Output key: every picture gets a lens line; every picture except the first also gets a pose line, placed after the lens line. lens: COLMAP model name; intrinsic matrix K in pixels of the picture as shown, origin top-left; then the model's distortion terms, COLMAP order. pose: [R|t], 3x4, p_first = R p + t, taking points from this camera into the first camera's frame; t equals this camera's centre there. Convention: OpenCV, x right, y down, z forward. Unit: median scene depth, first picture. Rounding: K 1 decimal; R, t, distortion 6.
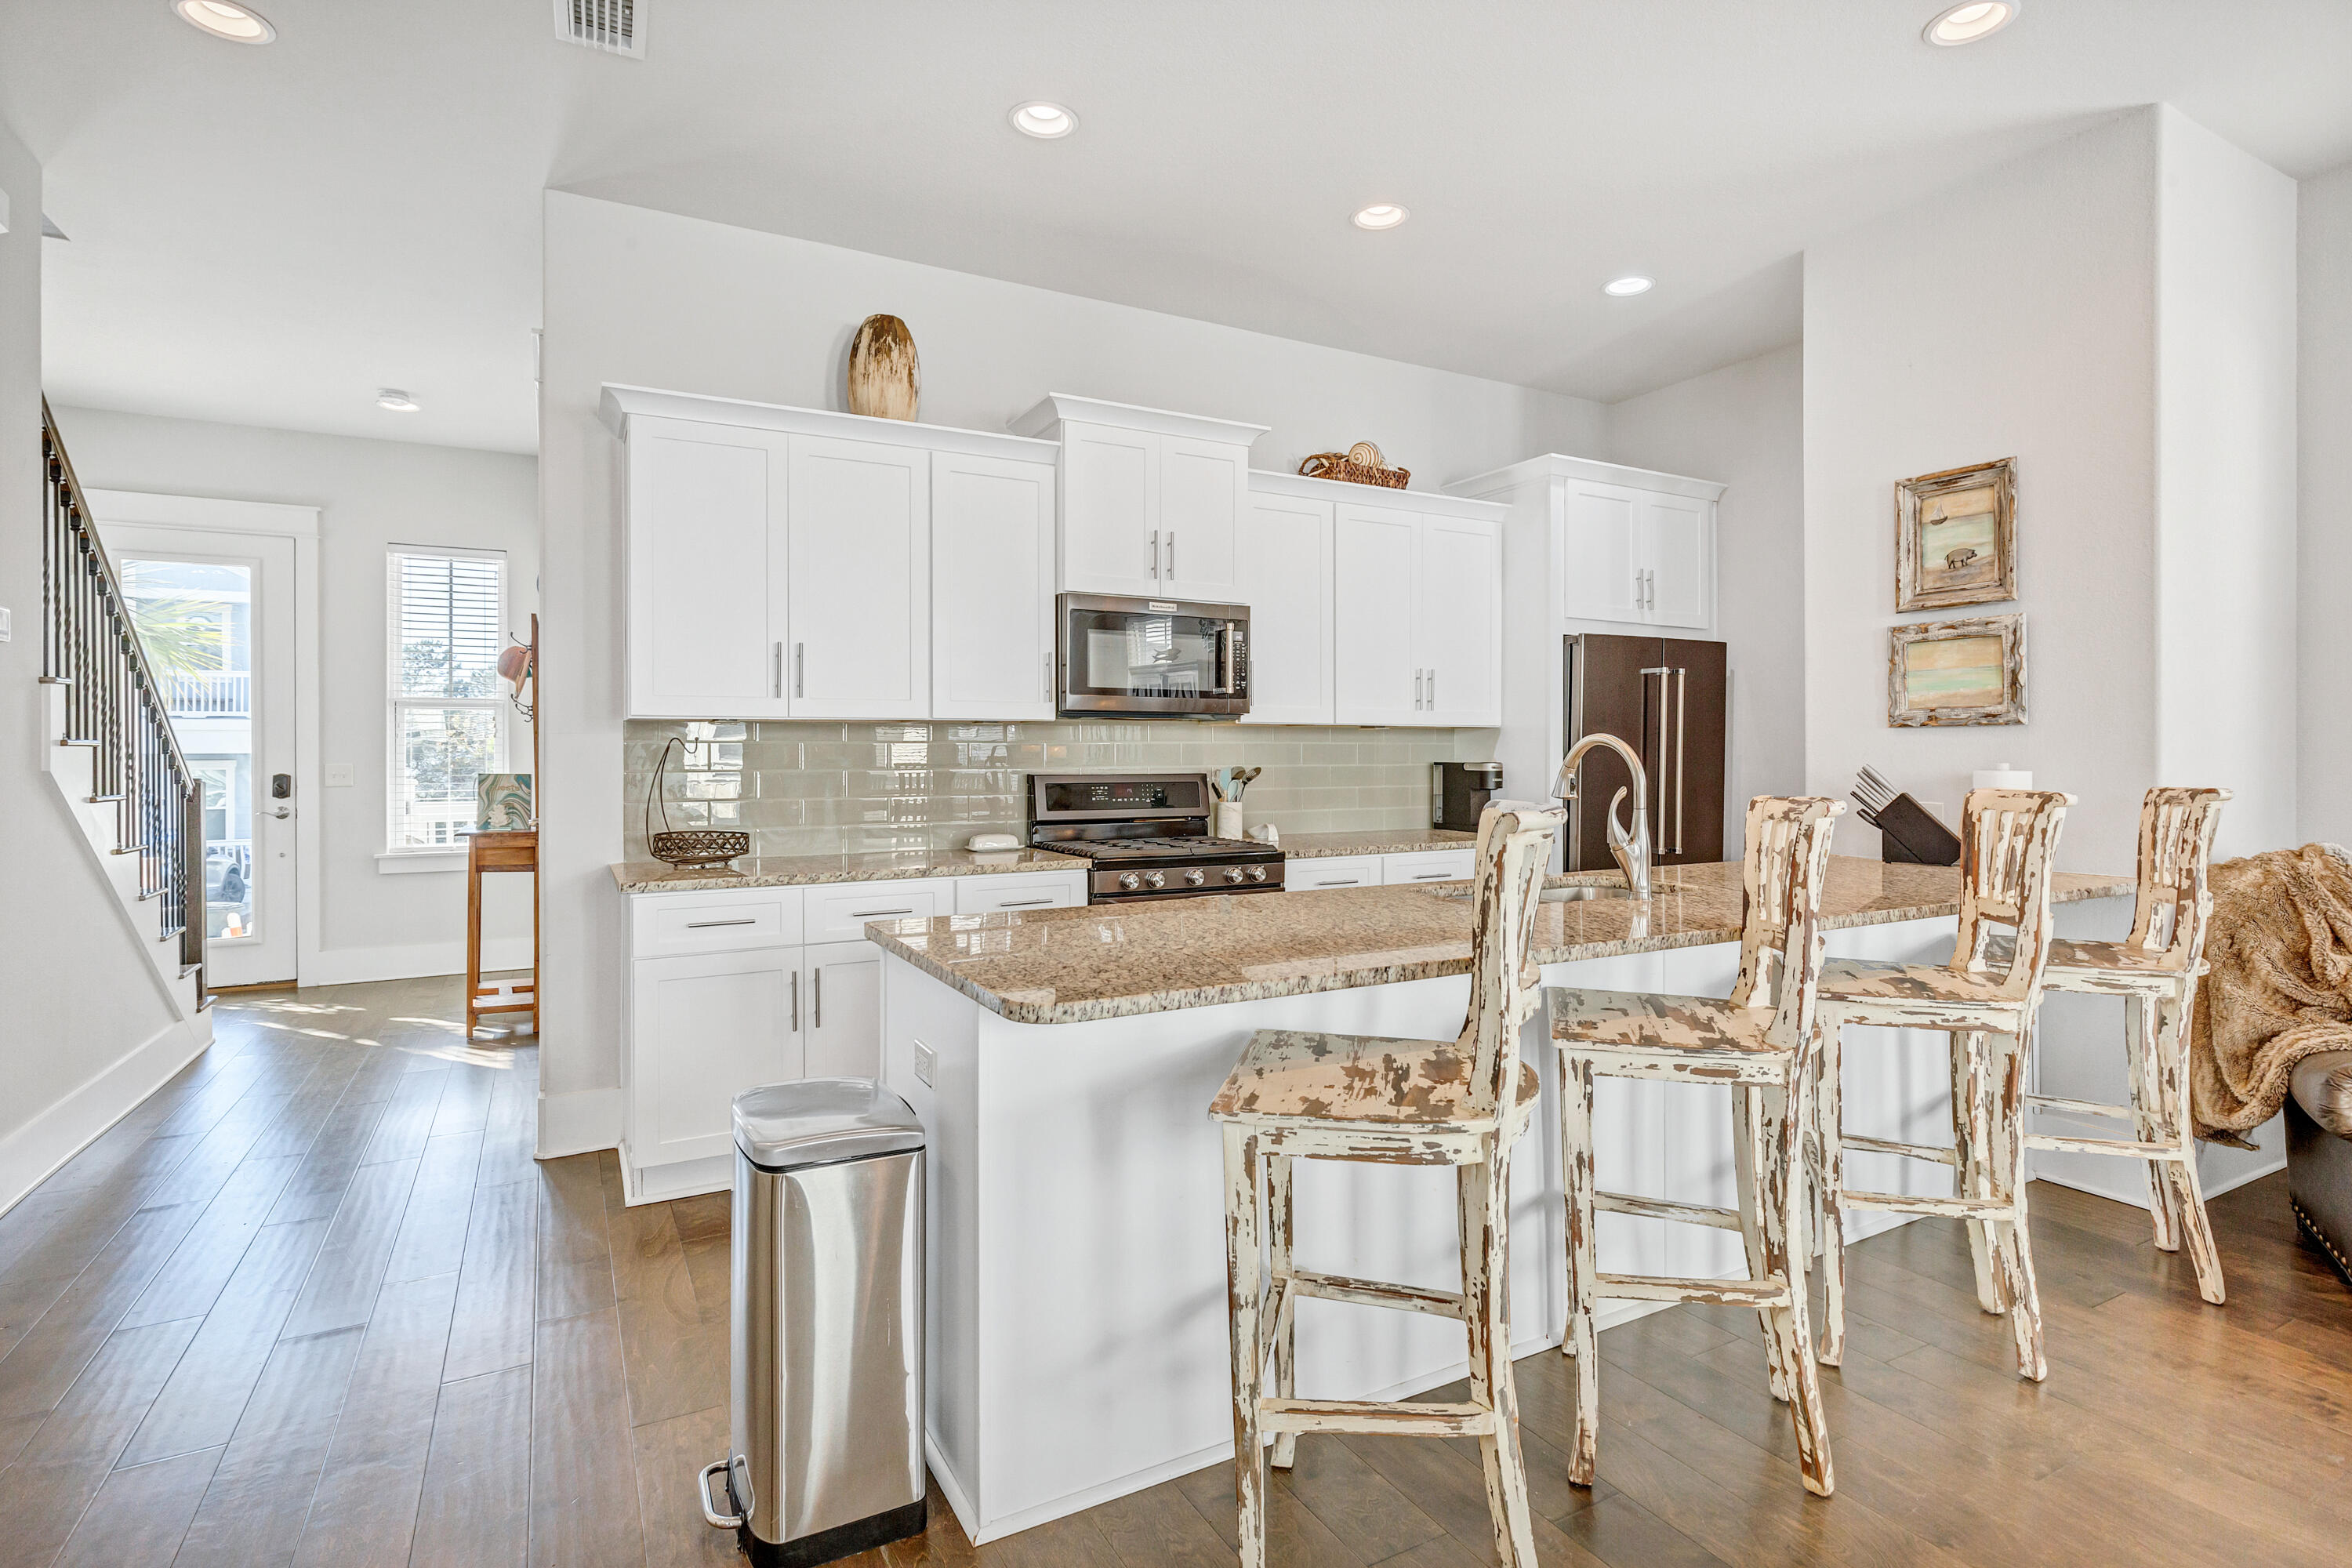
lens RADIAL K [[1151.0, 0, 1174.3], [0, 1151.0, 754.6], [0, 0, 1]] dist [0.001222, 0.000059]
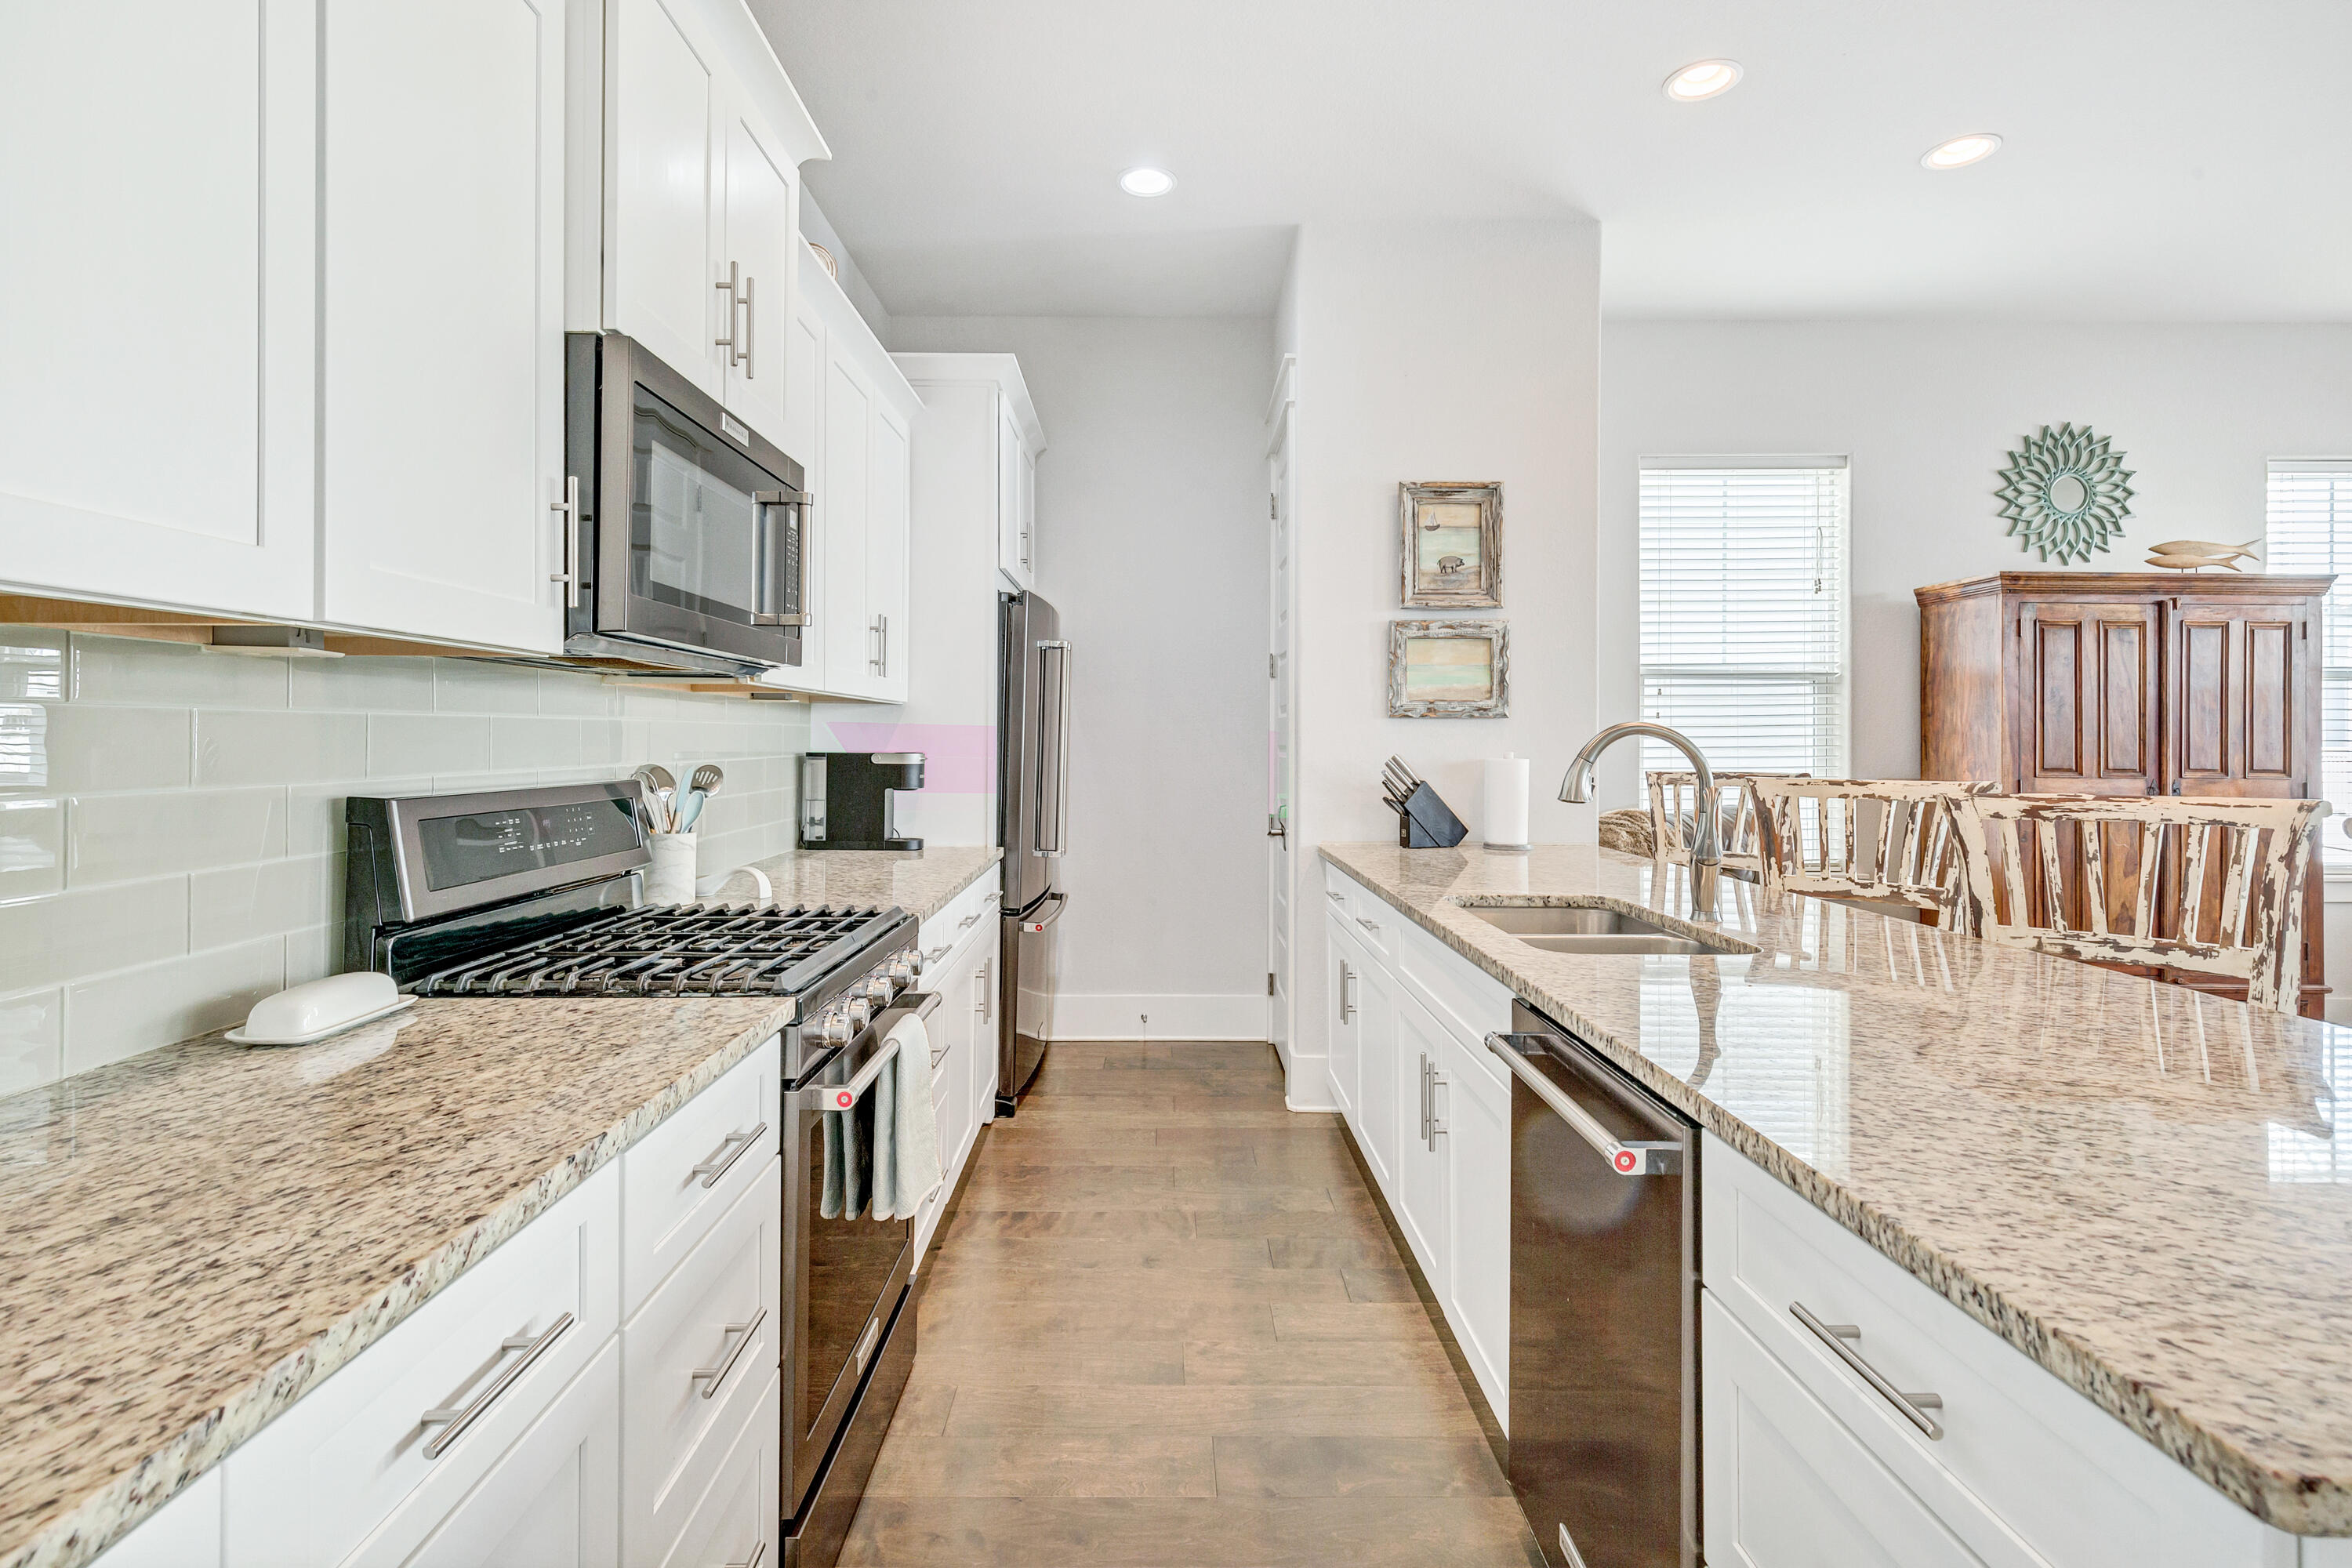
lens RADIAL K [[1110.7, 0, 1168.4], [0, 1110.7, 729.1], [0, 0, 1]] dist [0.010126, -0.001348]
pose [[0.469684, 0.010434, 0.882773, -0.360779], [-0.004572, 0.999945, -0.009386, -0.002814], [-0.882823, 0.000373, 0.469706, 0.710166]]
